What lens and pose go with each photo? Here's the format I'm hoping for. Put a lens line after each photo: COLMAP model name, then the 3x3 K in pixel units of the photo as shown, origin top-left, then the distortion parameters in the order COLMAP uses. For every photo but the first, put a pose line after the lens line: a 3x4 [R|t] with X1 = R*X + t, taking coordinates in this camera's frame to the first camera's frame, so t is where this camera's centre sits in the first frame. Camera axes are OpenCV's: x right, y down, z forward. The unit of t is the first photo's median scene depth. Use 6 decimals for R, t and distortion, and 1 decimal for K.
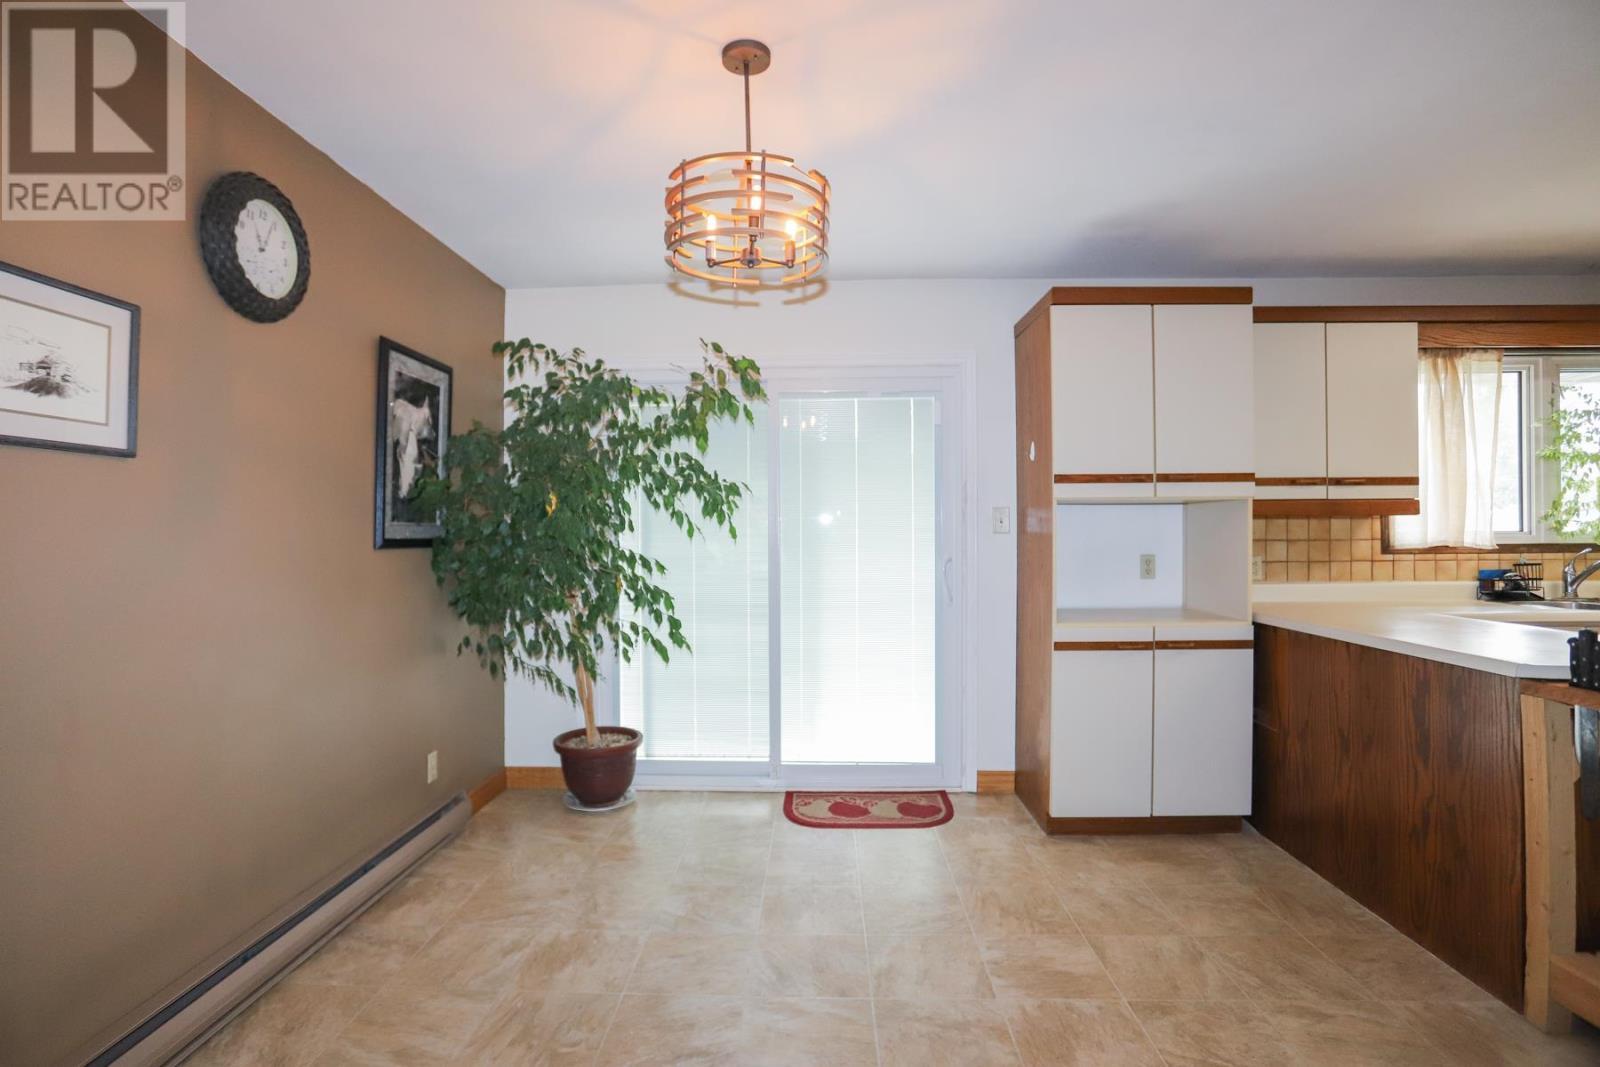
lens RADIAL K [[804.0, 0, 794.5], [0, 804.0, 533.7], [0, 0, 1]] dist [-0.075171, 0.036558]
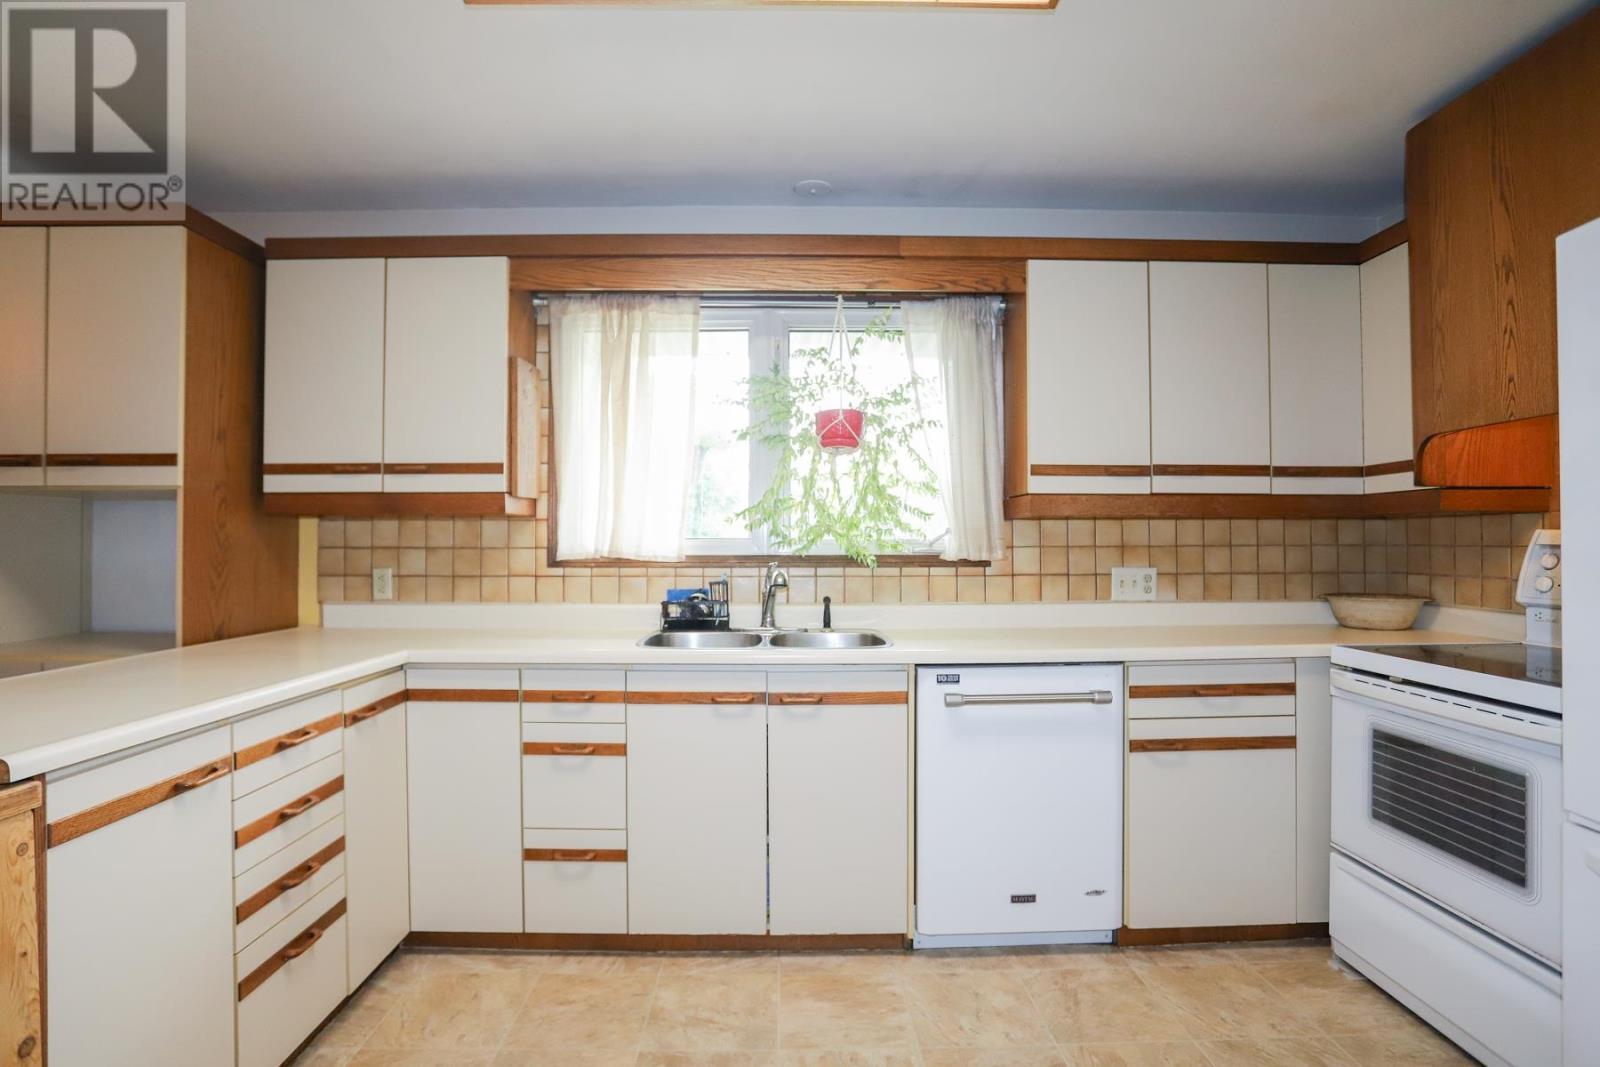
lens RADIAL K [[804.0, 0, 794.5], [0, 804.0, 533.7], [0, 0, 1]] dist [-0.075171, 0.036558]
pose [[0.998557, 0.007645, 0.053146, 1.039844], [-0.006876, 0.999869, -0.014638, 0.003498], [-0.053251, 0.014251, 0.998479, 0.228833]]
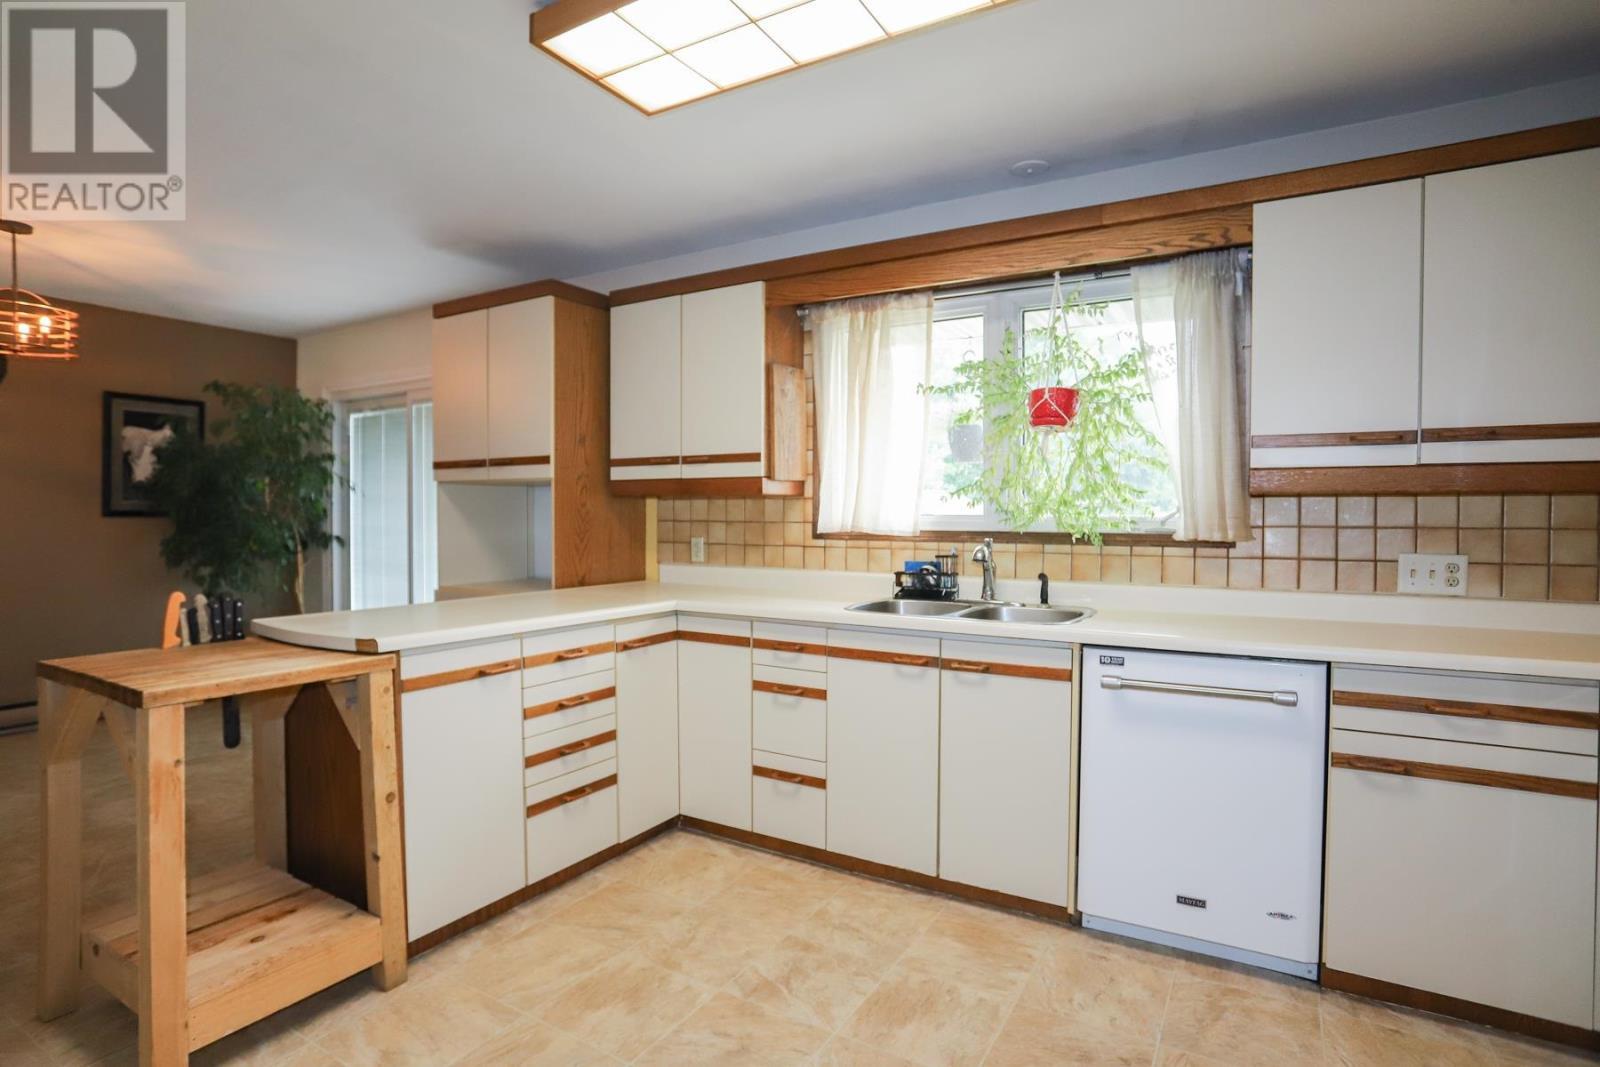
lens RADIAL K [[818.1, 0, 800.0], [0, 818.1, 533.5], [0, 0, 1]] dist [-0.072734, 0.037517]
pose [[0.878757, 0.022992, -0.476715, 1.295771], [-0.011401, 0.999565, 0.027194, -0.005788], [0.477133, -0.018462, 0.878637, 0.186980]]
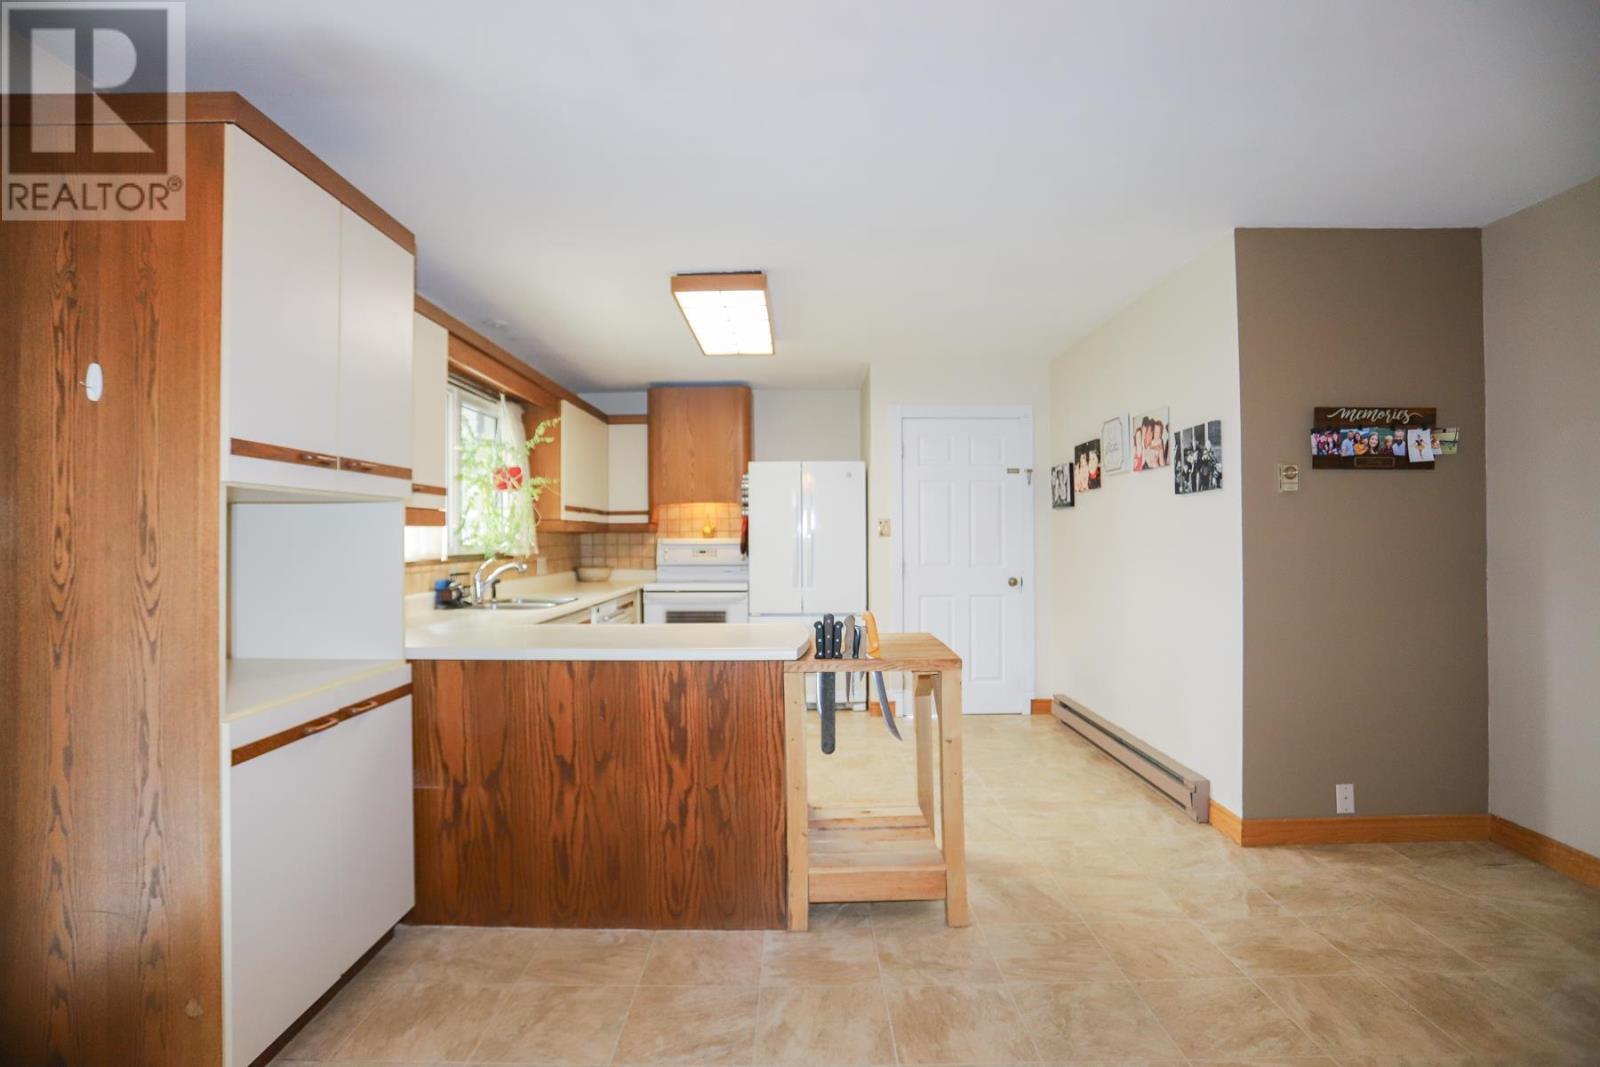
lens RADIAL K [[784.8, 0, 789.3], [0, 784.8, 534.8], [0, 0, 1]] dist [-0.071010, 0.032026]
pose [[-0.020880, 0.010891, 0.999723, -0.178171], [0.009998, 0.999893, -0.010684, 0.000408], [-0.999732, 0.009772, -0.020987, 0.586647]]
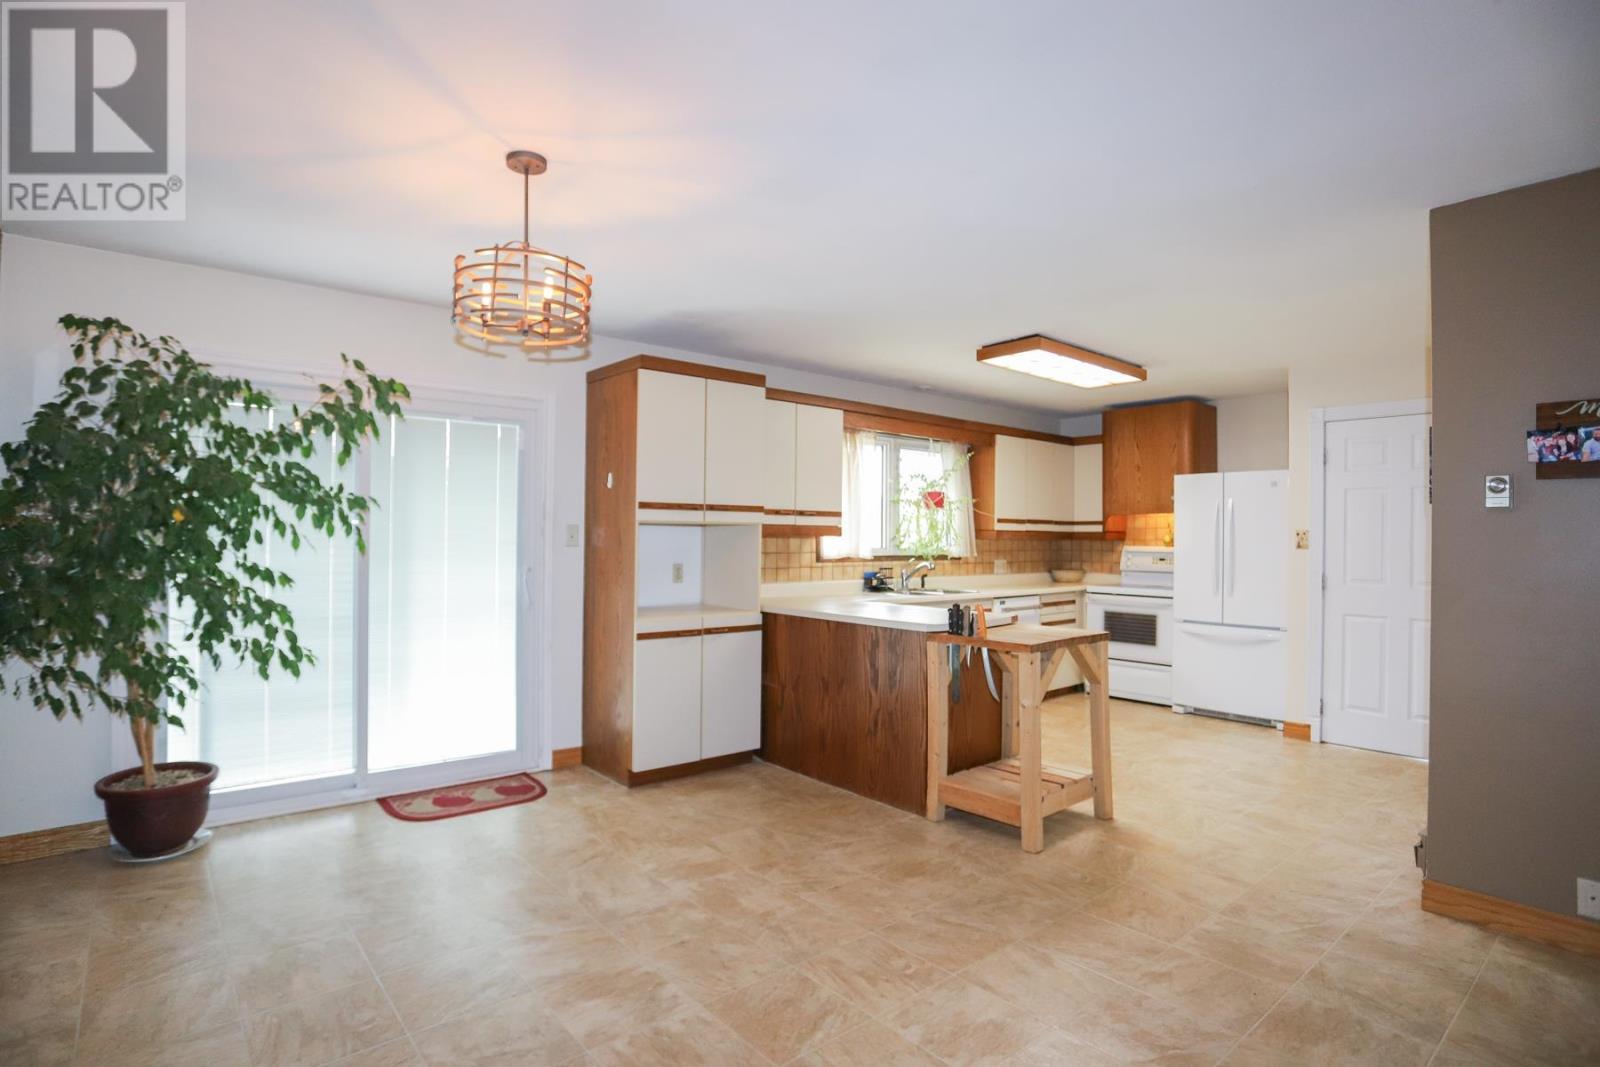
lens RADIAL K [[804.0, 0, 794.5], [0, 804.0, 533.7], [0, 0, 1]] dist [-0.075171, 0.036558]
pose [[0.743880, 0.017474, 0.668085, -0.316935], [-0.012648, 0.999847, -0.012068, -0.010111], [-0.668193, 0.000527, 0.743987, -0.109283]]
